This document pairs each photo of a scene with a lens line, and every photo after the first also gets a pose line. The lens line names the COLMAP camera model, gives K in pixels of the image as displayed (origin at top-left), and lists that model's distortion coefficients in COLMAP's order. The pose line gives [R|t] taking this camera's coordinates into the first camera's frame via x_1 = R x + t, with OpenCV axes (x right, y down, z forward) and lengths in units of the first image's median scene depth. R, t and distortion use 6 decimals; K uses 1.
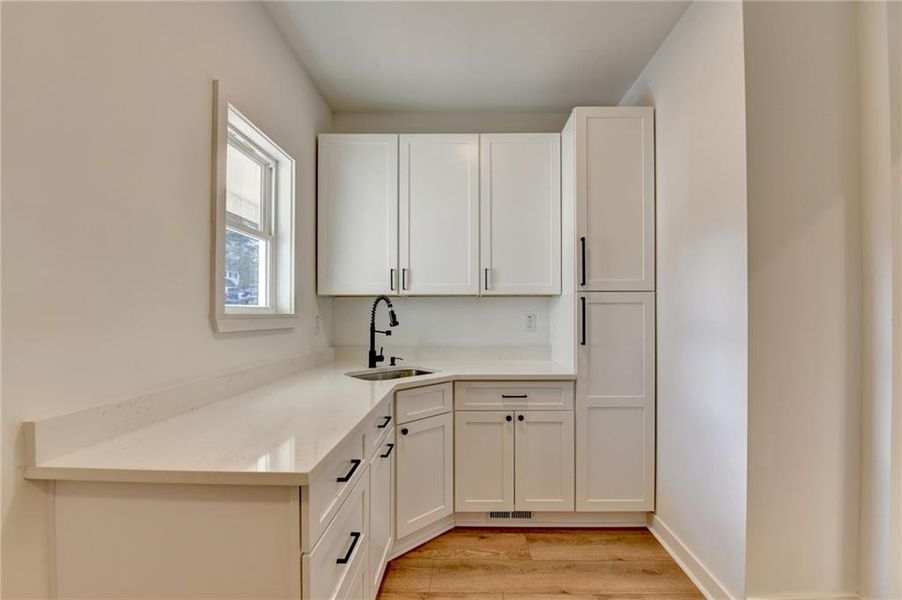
lens RADIAL K [[372.1, 0, 450.9], [0, 372.1, 313.1], [0, 0, 1]] dist [-0.010761, -0.000178]
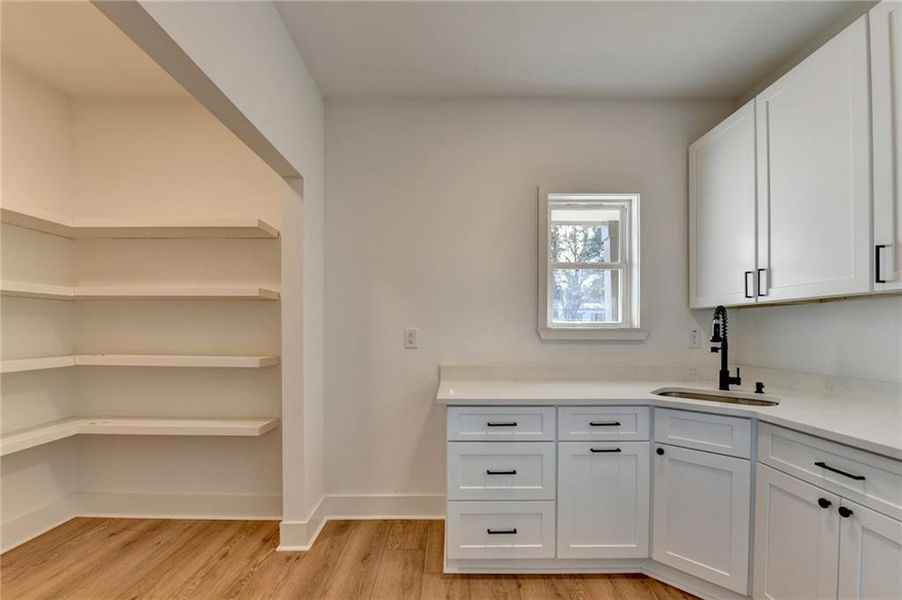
lens RADIAL K [[378.8, 0, 450.5], [0, 378.8, 328.8], [0, 0, 1]] dist [-0.000906, -0.000002]
pose [[0.041549, 0.000153, -0.999136, 0.639340], [0.002653, 0.999996, 0.000263, 0.002770], [0.999133, -0.002662, 0.041548, 0.330106]]
